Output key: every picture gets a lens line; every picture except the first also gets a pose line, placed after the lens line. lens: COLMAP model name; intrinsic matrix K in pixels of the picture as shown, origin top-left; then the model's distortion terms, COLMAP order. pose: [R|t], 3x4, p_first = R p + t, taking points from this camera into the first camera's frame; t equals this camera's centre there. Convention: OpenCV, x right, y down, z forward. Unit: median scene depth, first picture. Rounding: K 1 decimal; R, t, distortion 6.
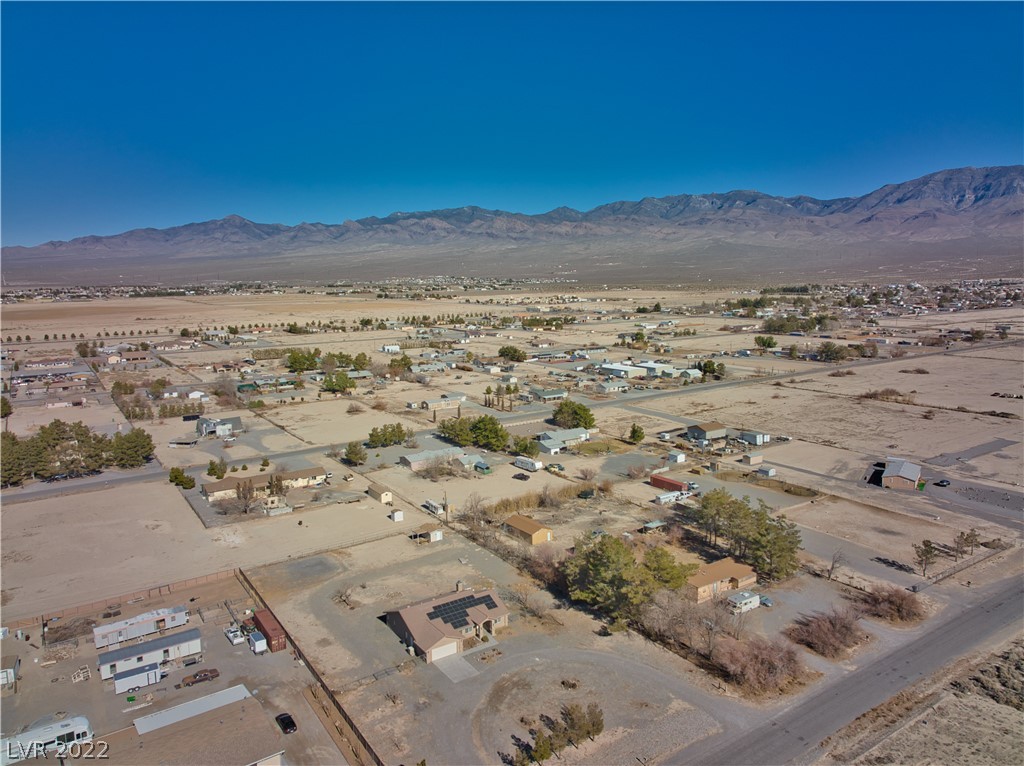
lens RADIAL K [[725.5, 0, 514.2], [0, 725.5, 386.0], [0, 0, 1]] dist [0.069570, -0.049398]
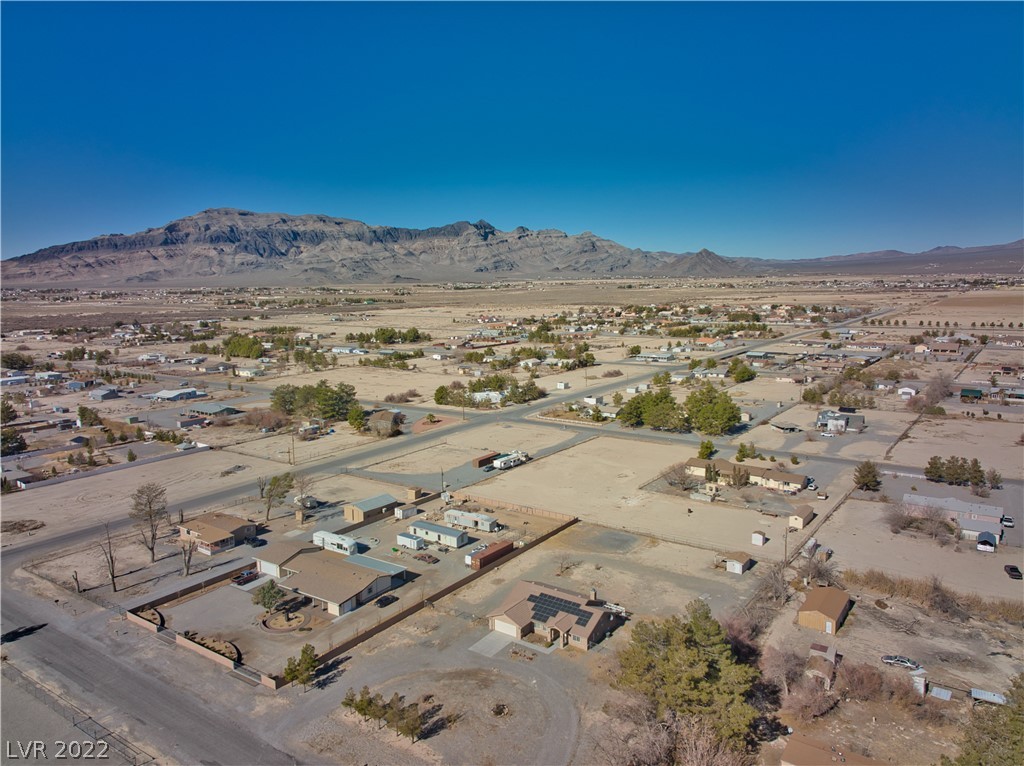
lens RADIAL K [[725.5, 0, 514.2], [0, 725.5, 386.0], [0, 0, 1]] dist [0.069570, -0.049398]
pose [[0.352125, 0.152292, -0.923480, 0.762872], [-0.136006, 0.984526, 0.110500, -0.089815], [0.926018, 0.086689, 0.367389, 0.553363]]
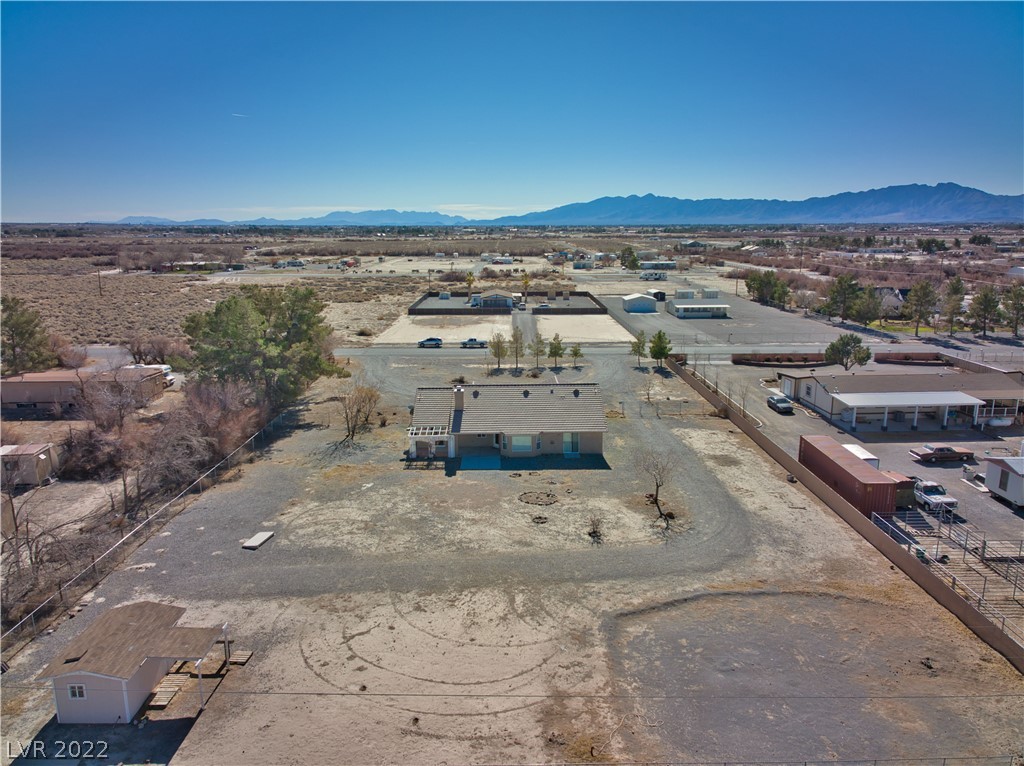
lens RADIAL K [[724.9, 0, 514.1], [0, 724.9, 387.1], [0, 0, 1]] dist [0.040164, -0.054130]
pose [[-0.838191, -0.101108, 0.535923, -0.396636], [0.100064, 0.937472, 0.333366, 0.107343], [-0.536119, 0.333051, -0.775663, 1.434131]]
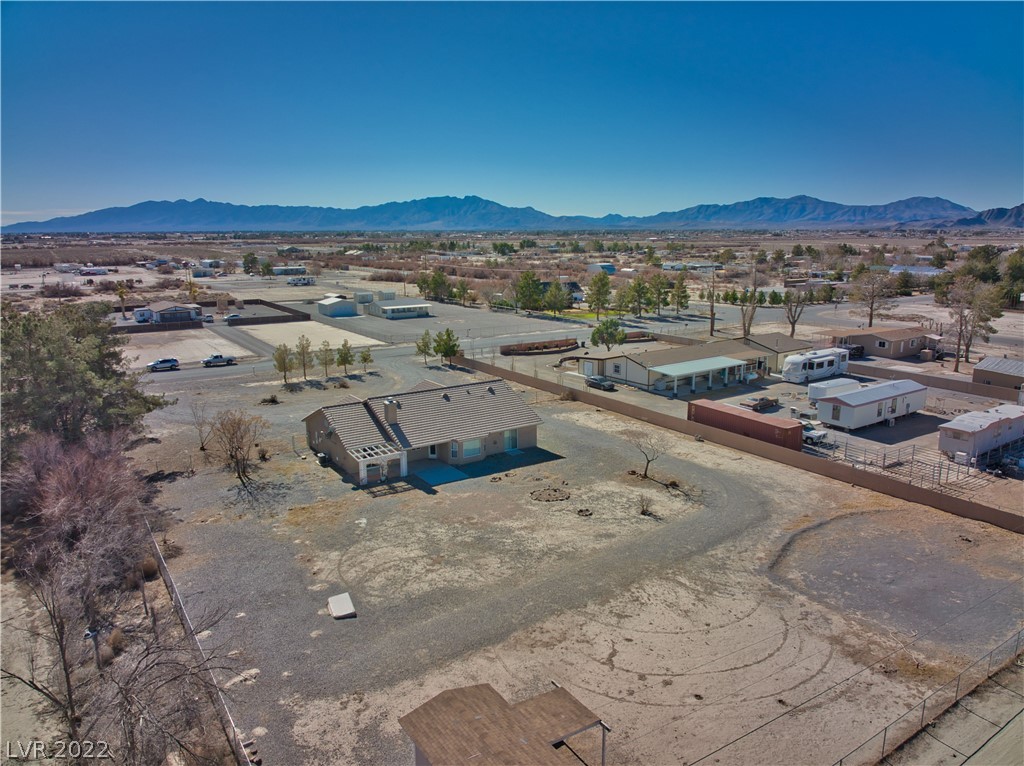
lens RADIAL K [[725.5, 0, 514.4], [0, 725.5, 381.5], [0, 0, 1]] dist [0.006011, -0.042370]
pose [[-0.999839, 0.017687, 0.003045, -0.162562], [0.017622, 0.935384, 0.353195, 0.102028], [0.003399, 0.353192, -0.935545, 1.488379]]
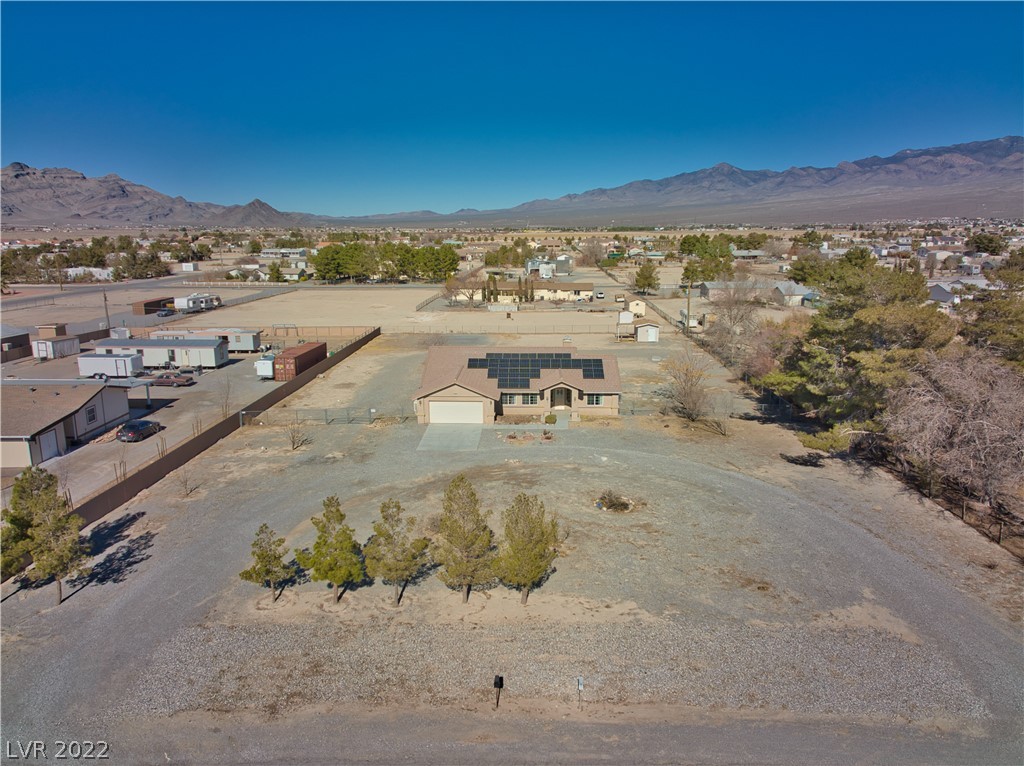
lens RADIAL K [[725.5, 0, 514.2], [0, 725.5, 386.0], [0, 0, 1]] dist [0.069570, -0.049398]
pose [[0.810530, 0.135046, -0.569916, 0.219983], [-0.097309, 0.990581, 0.096333, 0.267135], [0.577557, -0.022623, 0.816037, 0.550719]]
